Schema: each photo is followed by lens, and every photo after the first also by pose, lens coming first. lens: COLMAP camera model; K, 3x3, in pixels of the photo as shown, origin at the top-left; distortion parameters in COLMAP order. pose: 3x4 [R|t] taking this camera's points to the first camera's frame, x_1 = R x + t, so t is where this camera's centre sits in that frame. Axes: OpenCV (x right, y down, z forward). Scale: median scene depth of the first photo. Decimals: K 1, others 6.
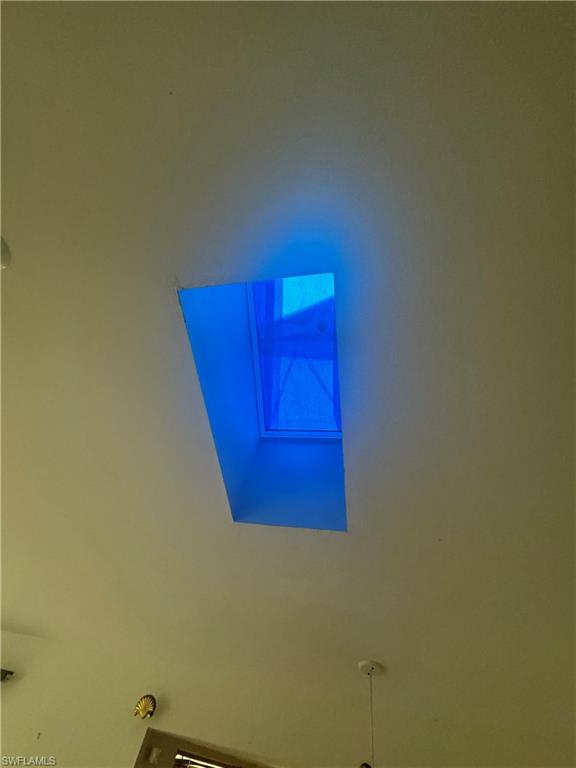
lens RADIAL K [[319.4, 0, 284.6], [0, 319.4, 383.5], [0, 0, 1]] dist [-0.003371, -0.000924]
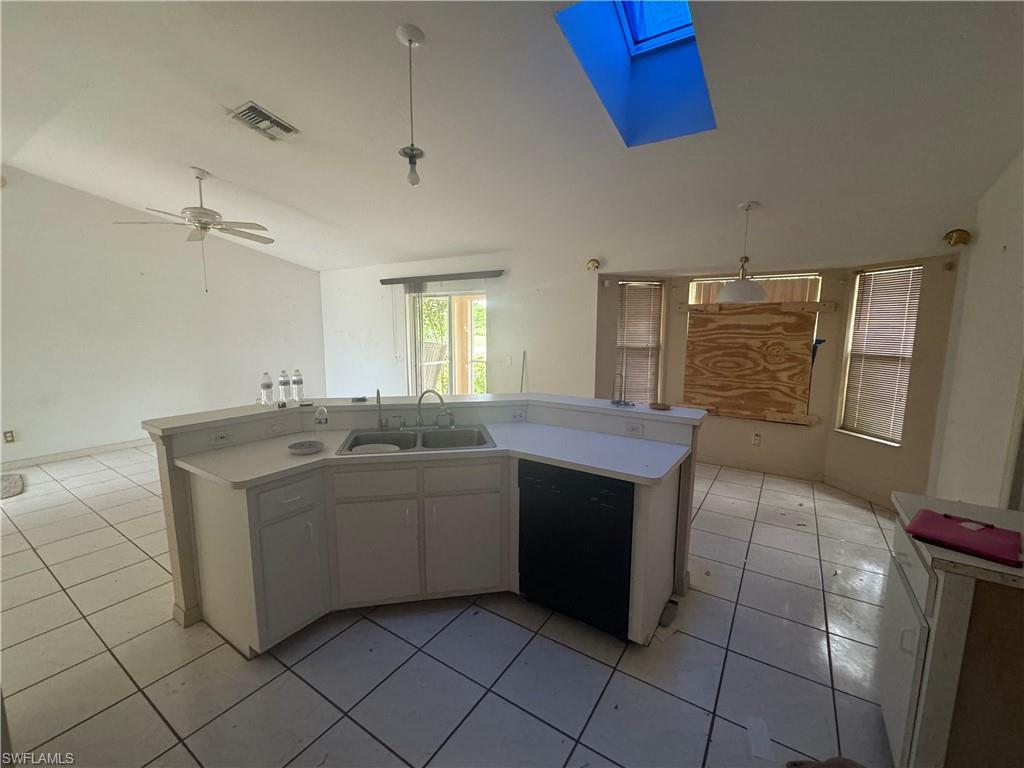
lens RADIAL K [[425.9, 0, 512.4], [0, 425.9, 378.7], [0, 0, 1]] dist [-0.003371, -0.000924]
pose [[0.897284, -0.104434, -0.428923, 0.059814], [0.419607, 0.503634, 0.755171, -0.506568], [0.137155, -0.857582, 0.495724, -0.642855]]
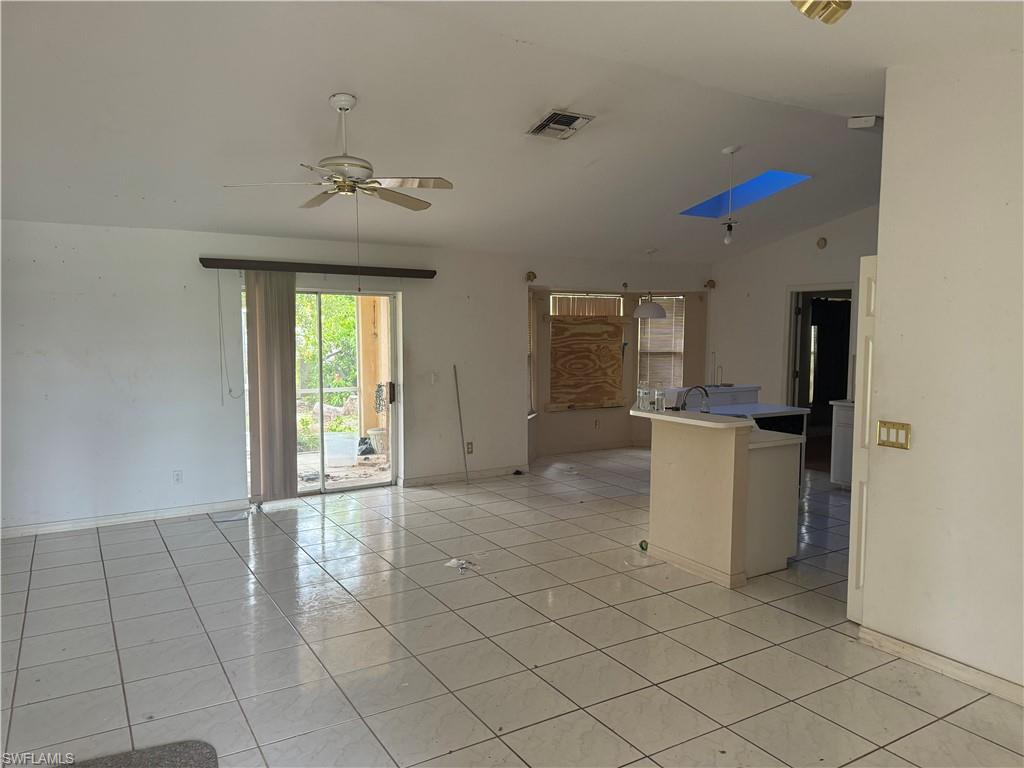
lens RADIAL K [[721.0, 0, 510.0], [0, 721.0, 389.8], [0, 0, 1]] dist [0.048568, -0.045649]
pose [[0.763314, -0.213733, 0.609648, -3.139885], [-0.427624, 0.540196, 0.724794, -1.444254], [-0.484242, -0.813945, 0.320942, -0.687694]]
